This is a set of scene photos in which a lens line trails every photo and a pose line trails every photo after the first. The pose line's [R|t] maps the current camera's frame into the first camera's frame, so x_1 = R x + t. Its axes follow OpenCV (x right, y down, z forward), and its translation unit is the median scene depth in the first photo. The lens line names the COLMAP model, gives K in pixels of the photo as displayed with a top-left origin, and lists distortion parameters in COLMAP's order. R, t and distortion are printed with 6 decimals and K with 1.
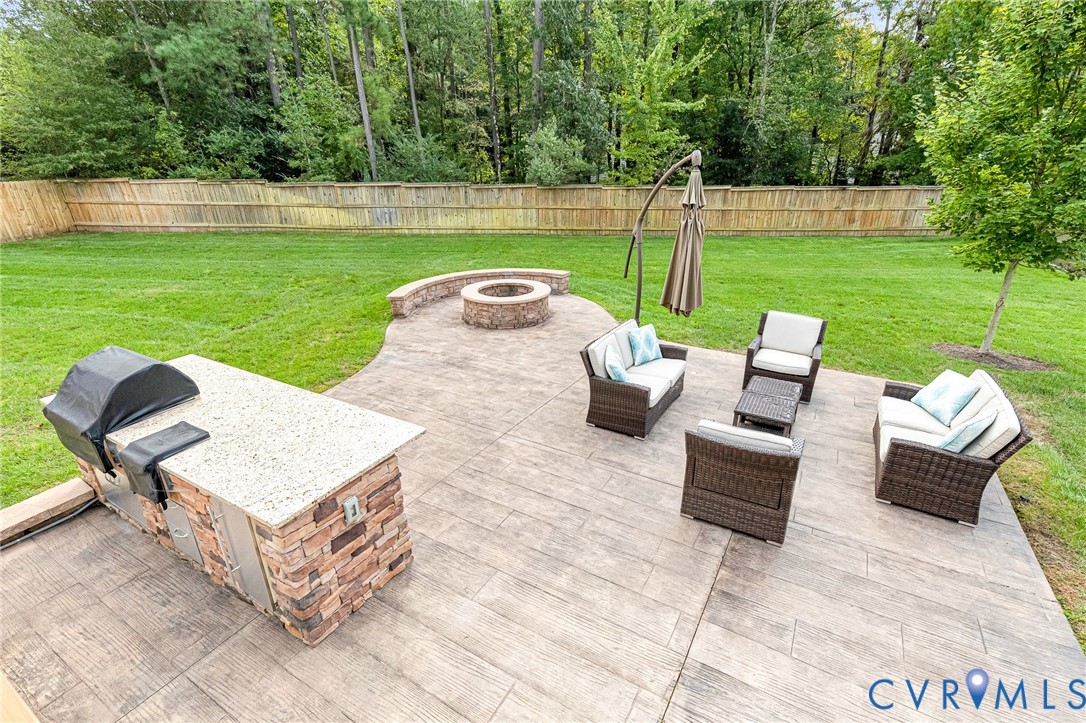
lens RADIAL K [[511.1, 0, 549.8], [0, 511.1, 361.6], [0, 0, 1]] dist [0.008674, -0.000080]
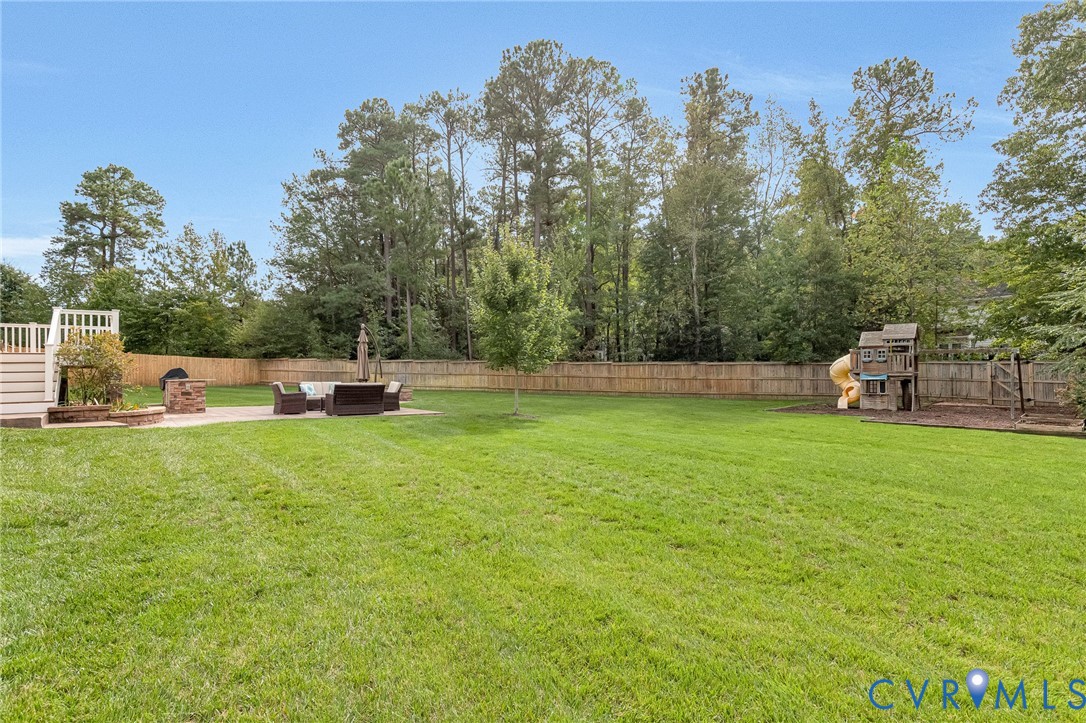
lens RADIAL K [[533.0, 0, 548.0], [0, 533.0, 362.6], [0, 0, 1]] dist [0.003060, -0.000248]
pose [[0.936437, -0.005207, -0.350796, 0.827837], [-0.130825, 0.922587, -0.362929, 0.268259], [0.325530, 0.385753, 0.863264, -0.416209]]
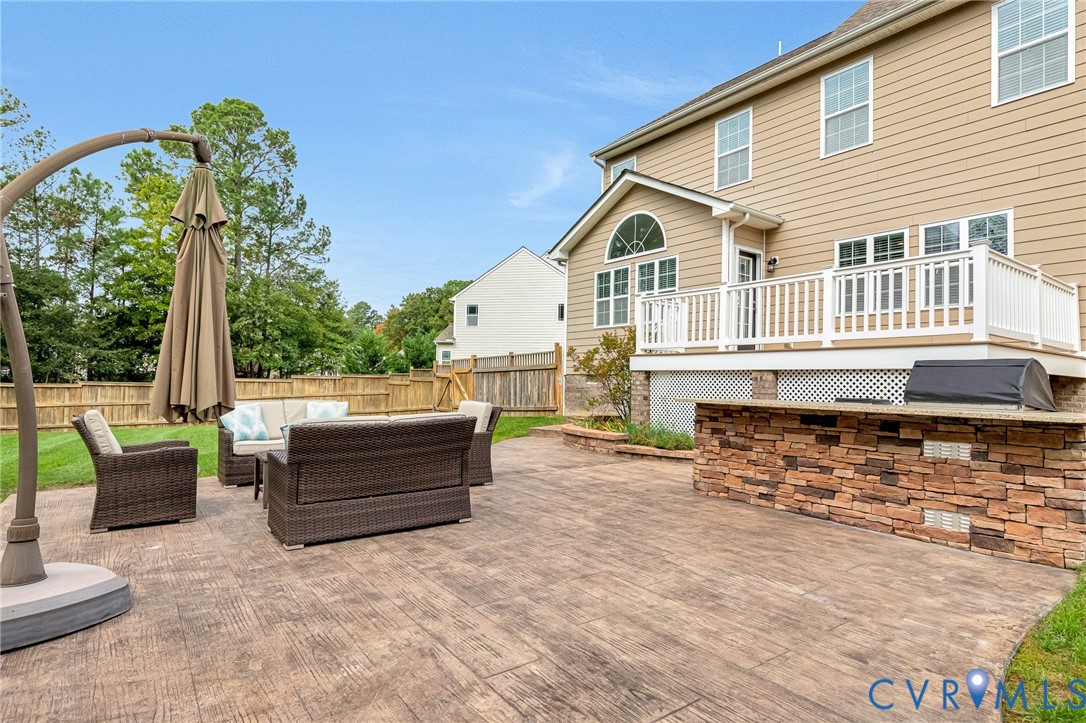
lens RADIAL K [[582.1, 0, 544.1], [0, 582.1, 367.6], [0, 0, 1]] dist [0.002226, -0.000480]
pose [[-0.911579, 0.001224, 0.411123, -0.128057], [0.143298, 0.938232, 0.314940, -0.114891], [-0.385343, 0.346005, -0.855448, 0.557753]]
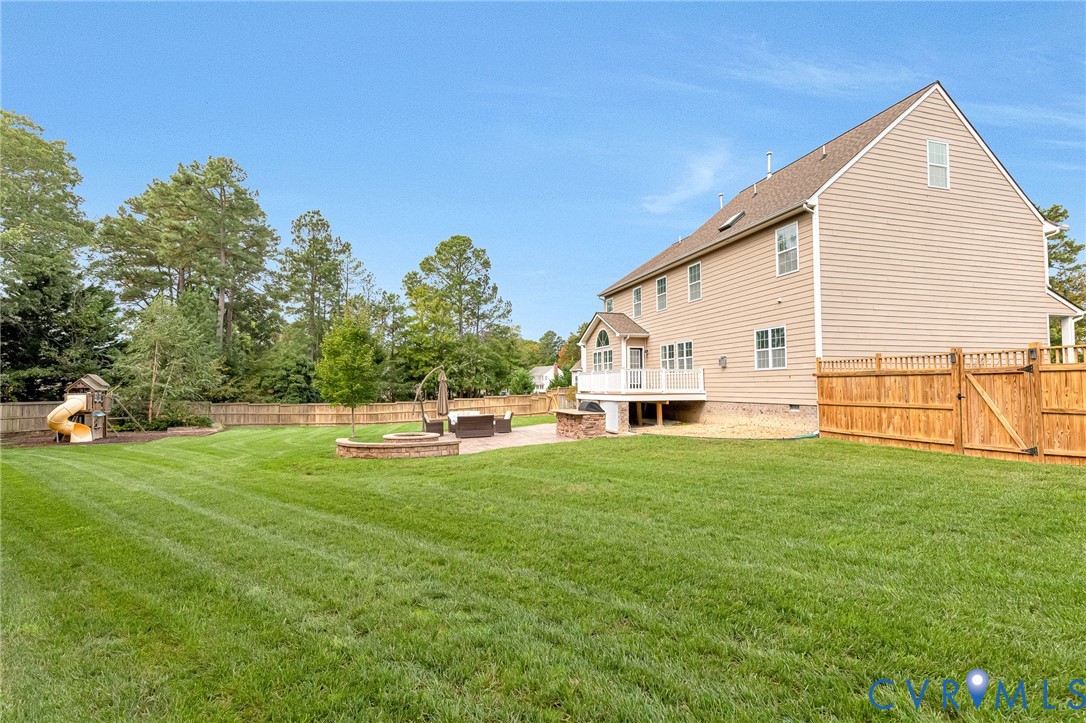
lens RADIAL K [[511.1, 0, 546.1], [0, 511.1, 364.8], [0, 0, 1]] dist [0.008674, -0.000080]
pose [[-0.724593, 0.045044, 0.687703, -0.921973], [0.272209, 0.935432, 0.225541, -0.361376], [-0.633140, 0.350625, -0.690069, 1.059483]]
